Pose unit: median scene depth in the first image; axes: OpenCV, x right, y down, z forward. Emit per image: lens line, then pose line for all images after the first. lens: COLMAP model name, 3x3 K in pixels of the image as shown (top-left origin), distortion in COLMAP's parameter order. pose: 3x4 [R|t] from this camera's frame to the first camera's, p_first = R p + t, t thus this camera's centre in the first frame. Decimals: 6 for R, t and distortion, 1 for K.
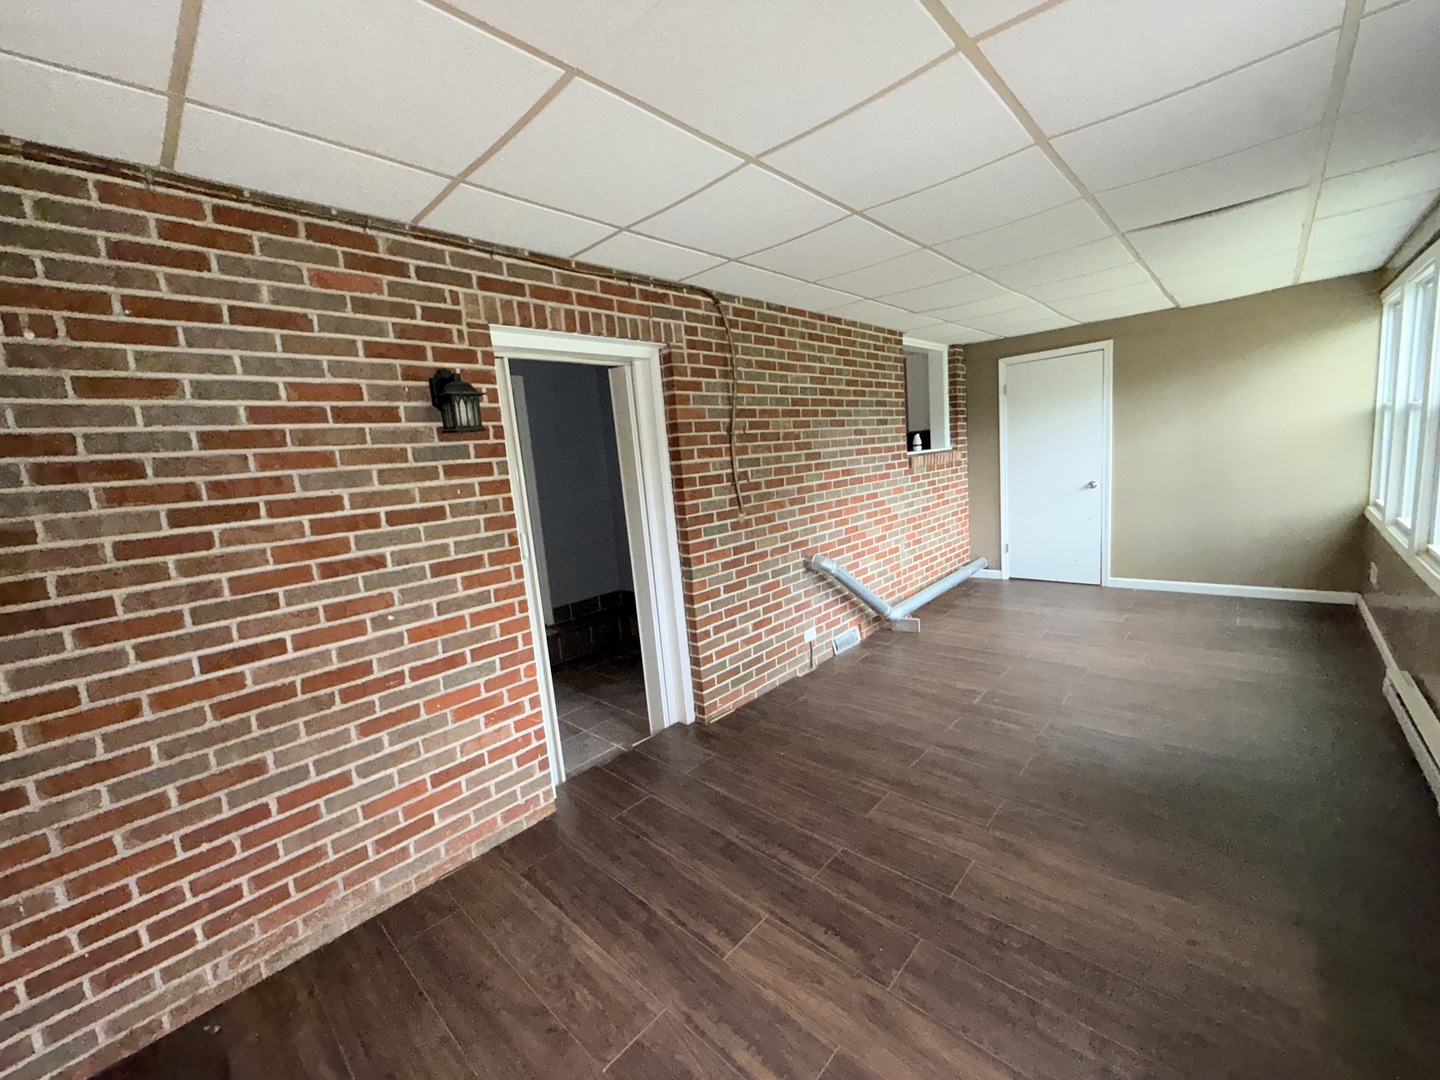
lens RADIAL K [[572.2, 0, 717.6], [0, 572.2, 541.5], [0, 0, 1]] dist [0.002194, -0.000183]
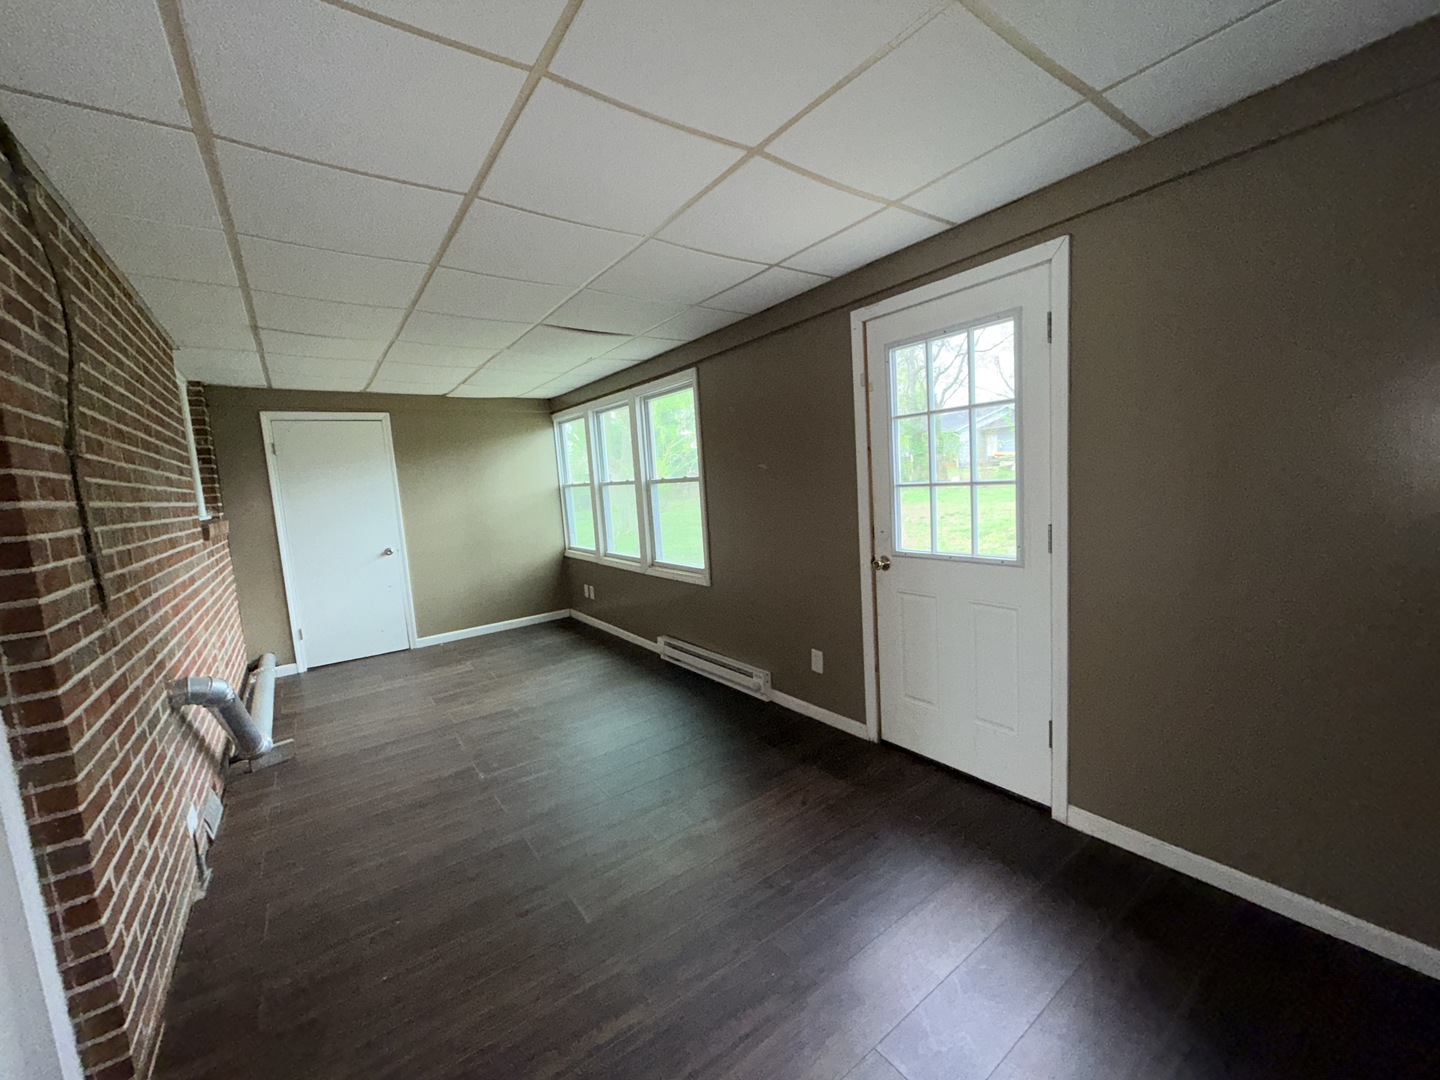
lens RADIAL K [[572.2, 0, 716.4], [0, 572.2, 540.1], [0, 0, 1]] dist [0.002194, -0.000183]
pose [[0.199503, -0.038174, 0.979153, -0.221995], [0.189989, 0.981786, -0.000433, -0.009782], [-0.961303, 0.186115, 0.203122, 0.256306]]
